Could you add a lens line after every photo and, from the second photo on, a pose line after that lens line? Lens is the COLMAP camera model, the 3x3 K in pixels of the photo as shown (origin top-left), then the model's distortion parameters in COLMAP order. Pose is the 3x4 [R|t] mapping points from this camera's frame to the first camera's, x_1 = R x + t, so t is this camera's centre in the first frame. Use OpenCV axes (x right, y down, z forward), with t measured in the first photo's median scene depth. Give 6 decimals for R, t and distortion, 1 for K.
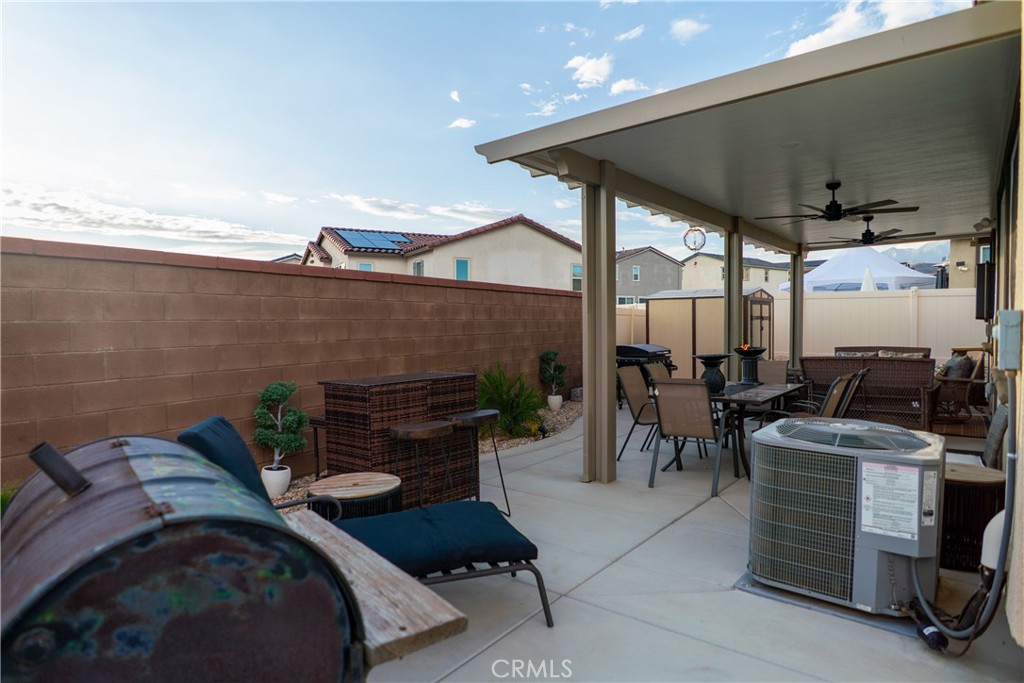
lens RADIAL K [[600.7, 0, 512.0], [0, 600.7, 341.5], [0, 0, 1]] dist [0.001880, 0.000571]
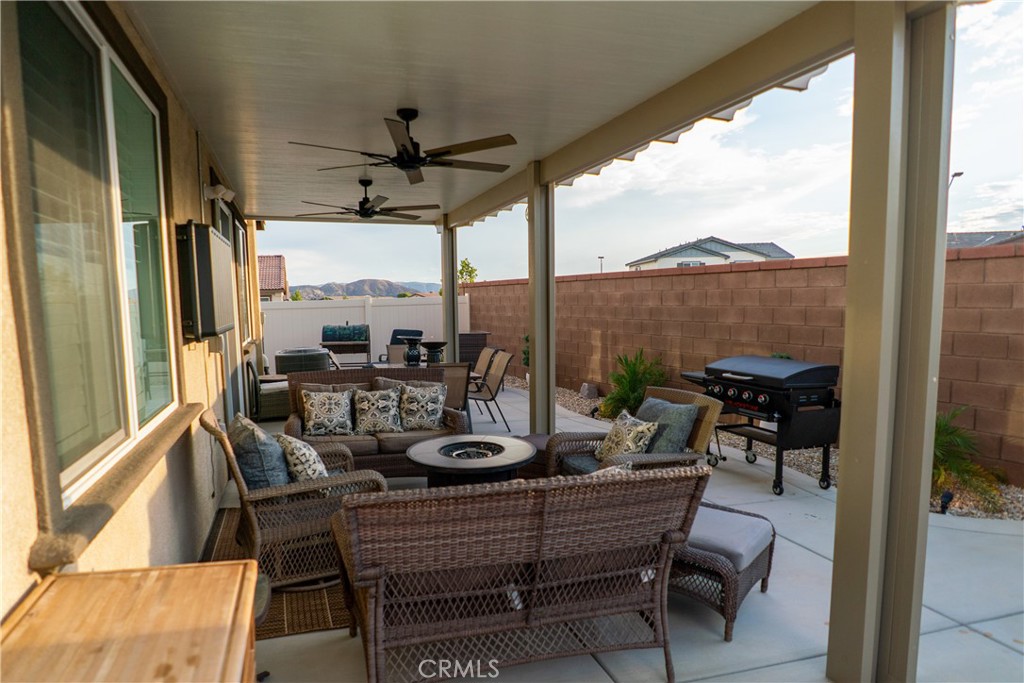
lens RADIAL K [[600.7, 0, 512.0], [0, 600.7, 341.5], [0, 0, 1]] dist [0.001880, 0.000571]
pose [[-0.537478, 0.065969, -0.840693, 1.072970], [-0.019572, 0.995691, 0.090644, -0.072918], [0.843050, 0.065173, -0.533871, 1.522406]]
